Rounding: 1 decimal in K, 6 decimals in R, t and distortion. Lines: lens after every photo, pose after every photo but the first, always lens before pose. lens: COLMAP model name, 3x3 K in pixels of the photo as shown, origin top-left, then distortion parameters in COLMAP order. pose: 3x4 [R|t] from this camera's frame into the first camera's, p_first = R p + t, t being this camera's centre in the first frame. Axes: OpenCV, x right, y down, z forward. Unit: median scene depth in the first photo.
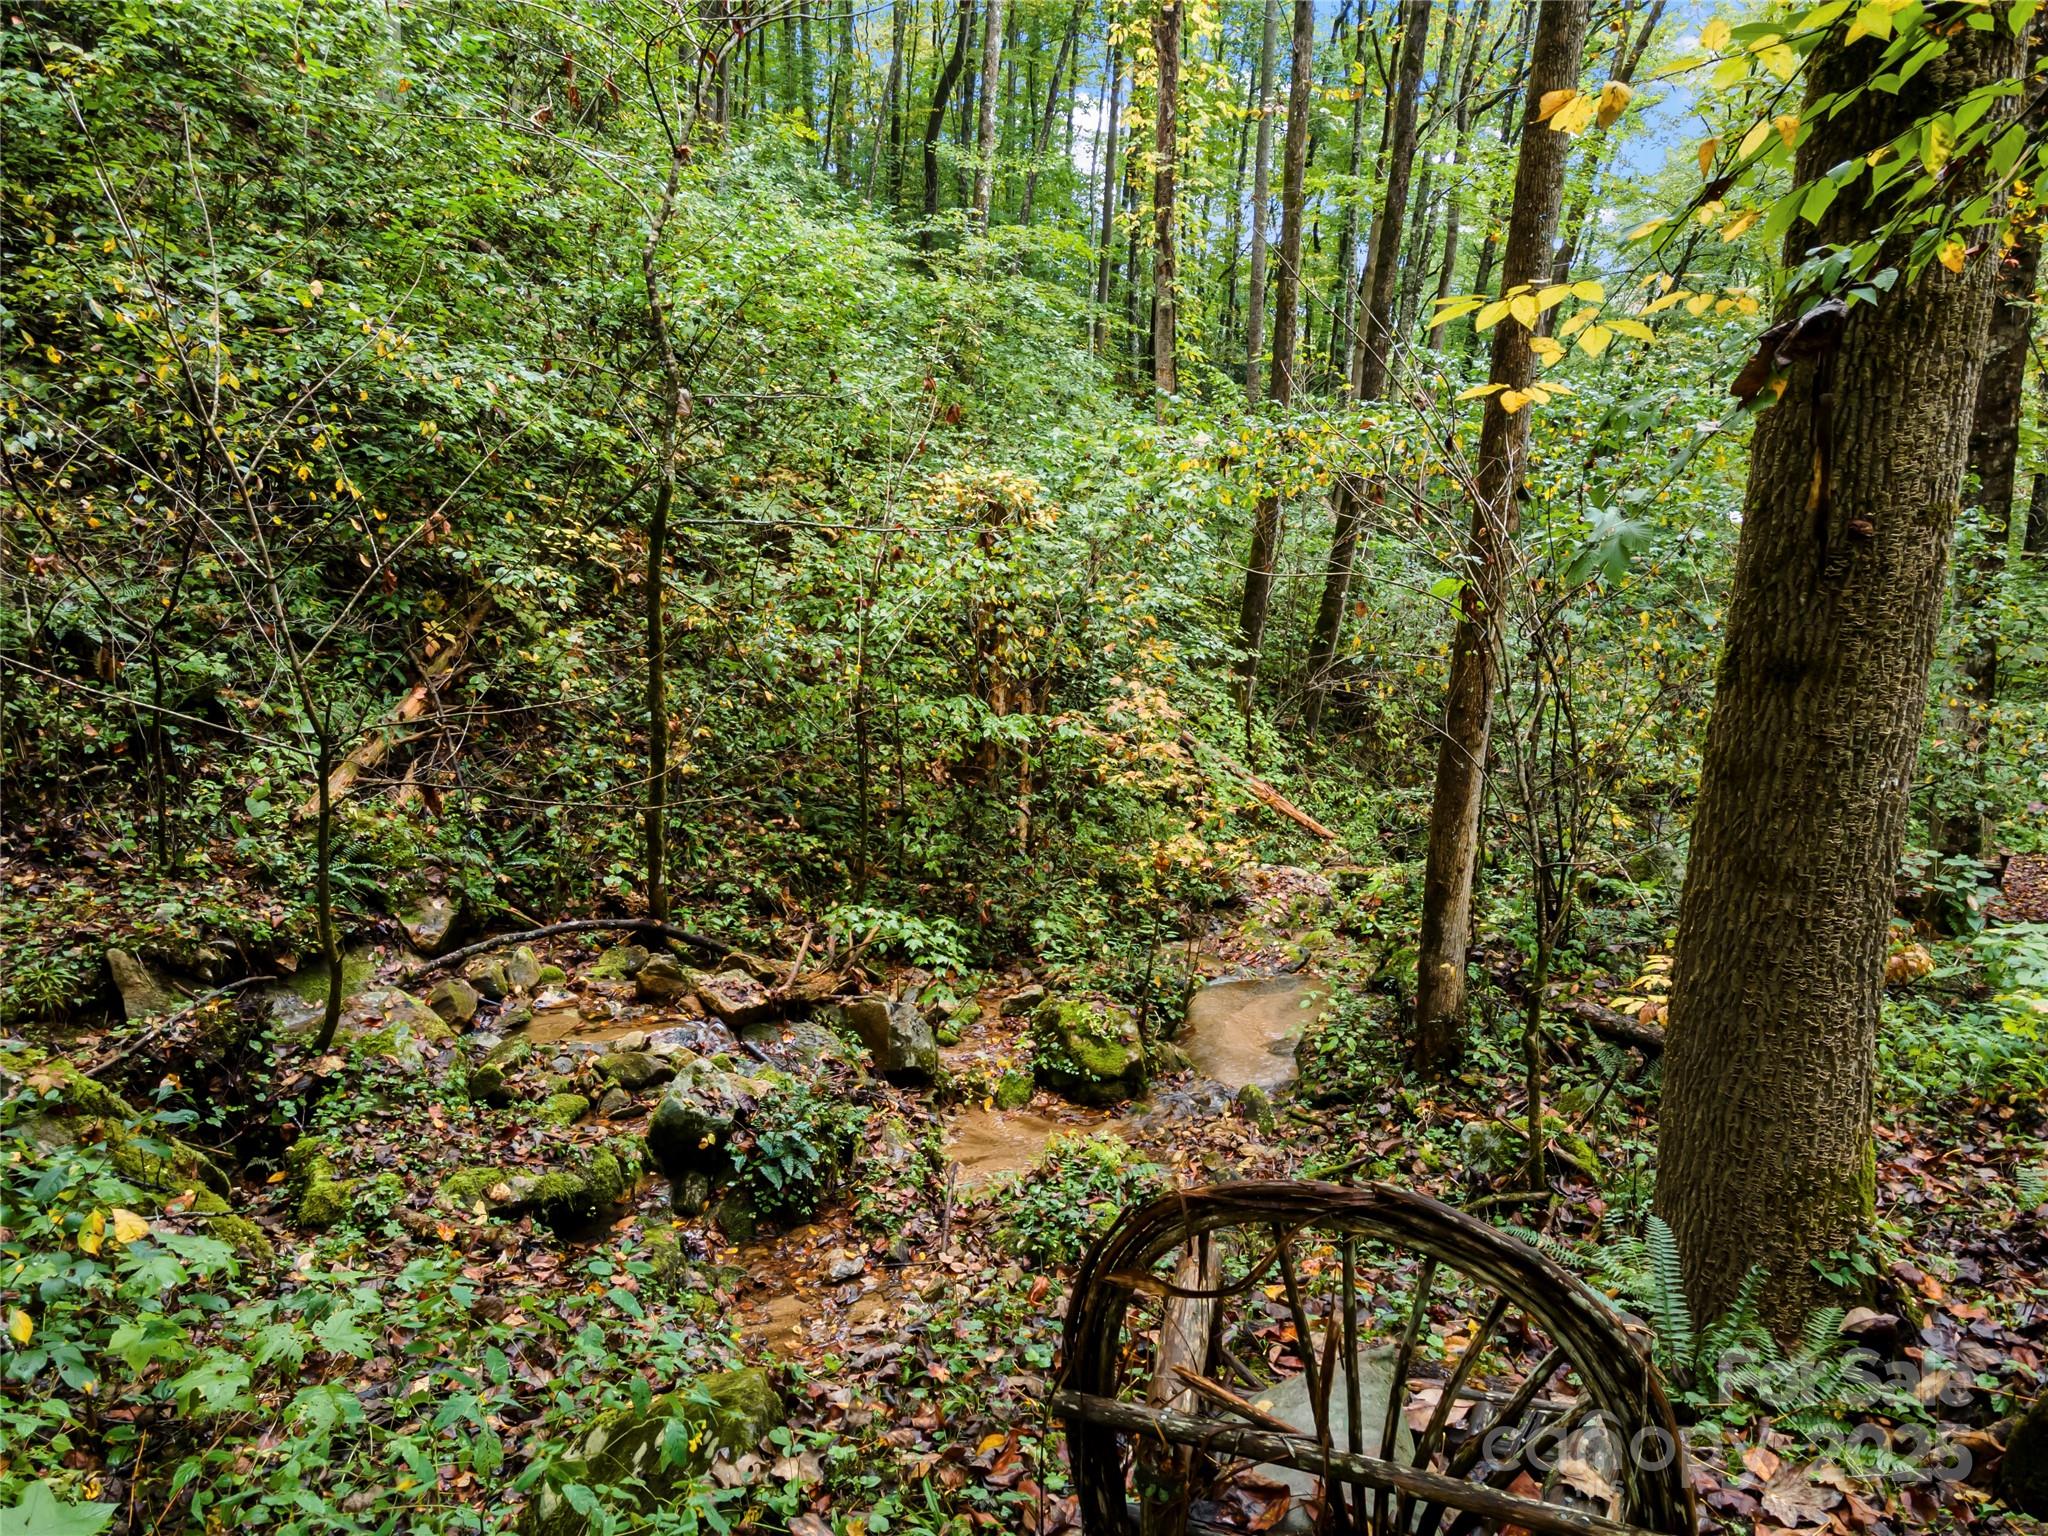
lens RADIAL K [[1485.4, 0, 1024.0], [0, 1485.4, 768.0], [0, 0, 1]] dist [0.005485, 0.005721]
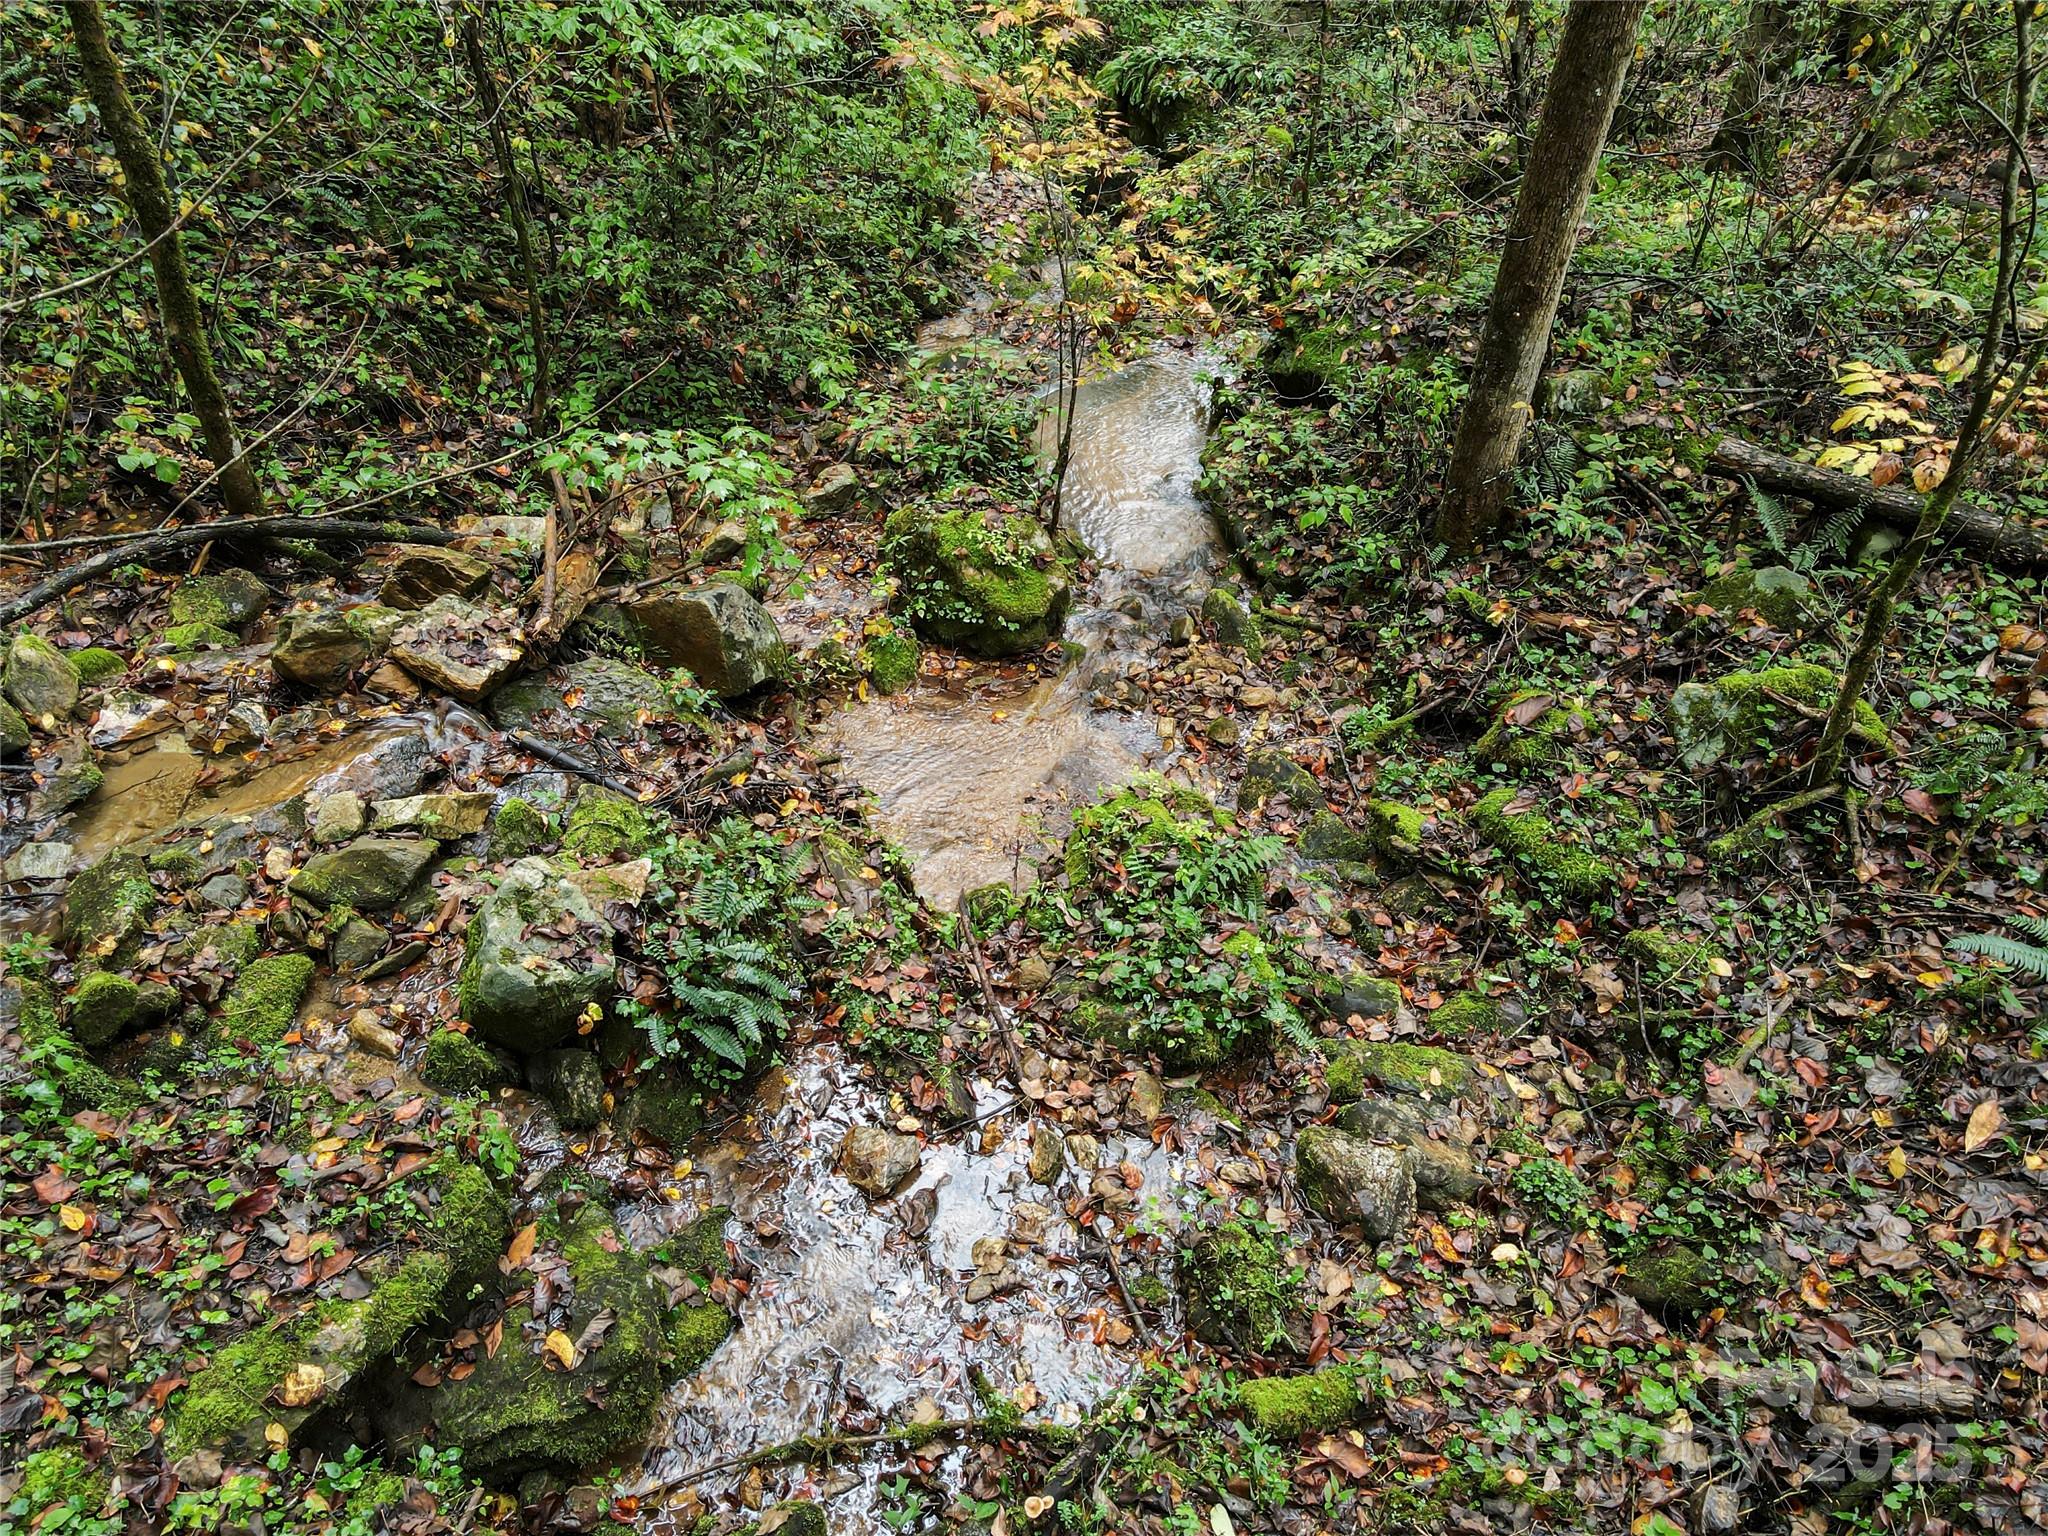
lens RADIAL K [[1485.4, 0, 1024.0], [0, 1485.4, 768.0], [0, 0, 1]] dist [0.005485, 0.005721]
pose [[0.942196, -0.225516, 0.247808, -0.141129], [0.080464, 0.870236, 0.486019, -0.073645], [-0.325256, -0.437986, 0.838079, 0.413634]]
